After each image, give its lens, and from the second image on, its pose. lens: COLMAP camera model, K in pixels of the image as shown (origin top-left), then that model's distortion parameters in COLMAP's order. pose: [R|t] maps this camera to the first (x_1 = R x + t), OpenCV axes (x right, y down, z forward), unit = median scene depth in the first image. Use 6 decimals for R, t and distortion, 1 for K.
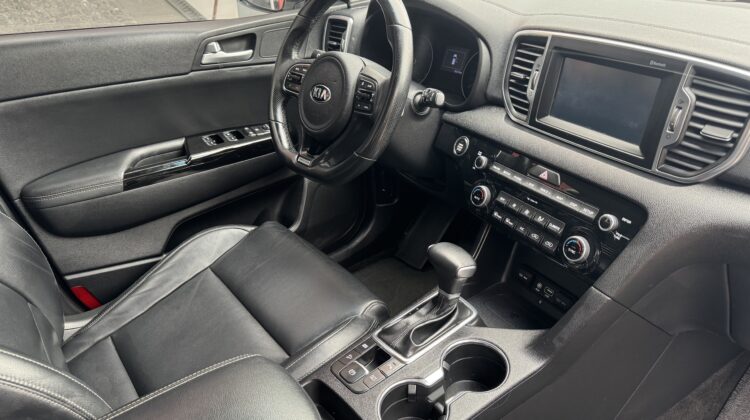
lens RADIAL K [[528.3, 0, 375.0], [0, 528.3, 210.0], [0, 0, 1]] dist [0.080431, -0.122212]
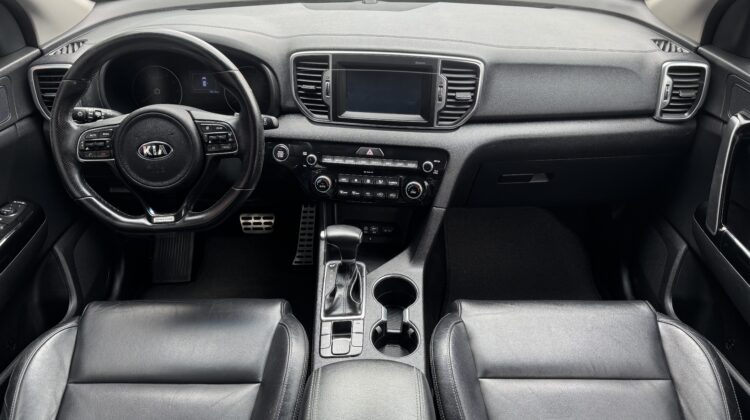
lens RADIAL K [[528.3, 0, 375.0], [0, 528.3, 210.0], [0, 0, 1]] dist [0.080431, -0.122212]
pose [[0.617589, -0.401577, 0.676254, -0.606412], [0.354073, 0.909727, 0.216863, -0.199871], [-0.702294, 0.105511, 0.704025, 0.015775]]
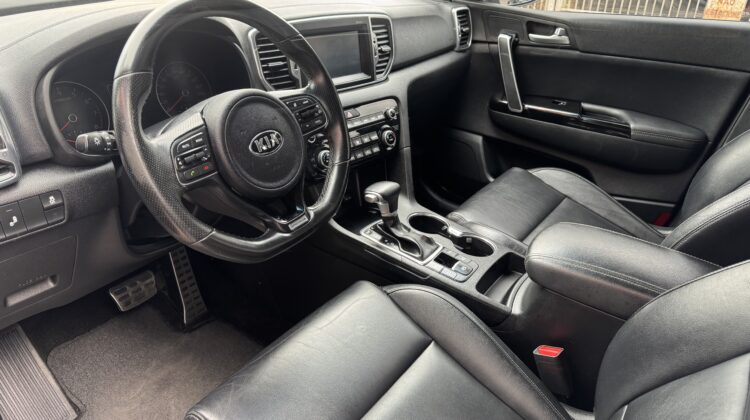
lens RADIAL K [[528.3, 0, 375.0], [0, 528.3, 210.0], [0, 0, 1]] dist [0.080431, -0.122212]
pose [[-0.278020, -0.424039, 0.861914, -0.920714], [0.425102, 0.750325, 0.506261, -0.501087], [-0.861390, 0.507152, -0.028346, 0.984068]]
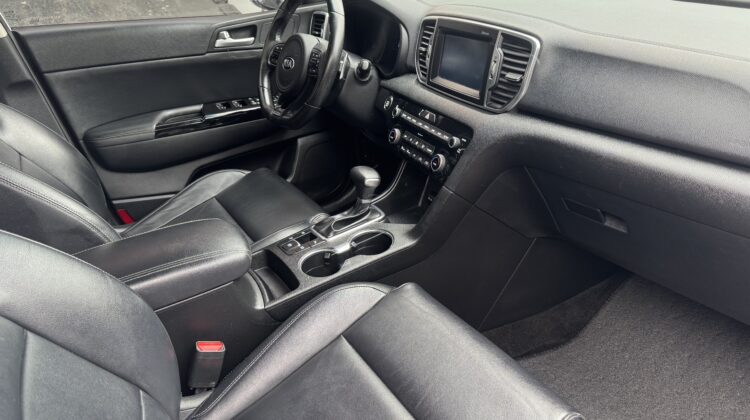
lens RADIAL K [[524.6, 0, 375.0], [0, 524.6, 210.0], [0, 0, 1]] dist [0.157070, -0.297151]
pose [[0.994694, 0.028162, -0.098953, 0.288041], [-0.030014, 0.999400, -0.017277, 0.192198], [0.098407, 0.020155, 0.994942, -0.379830]]
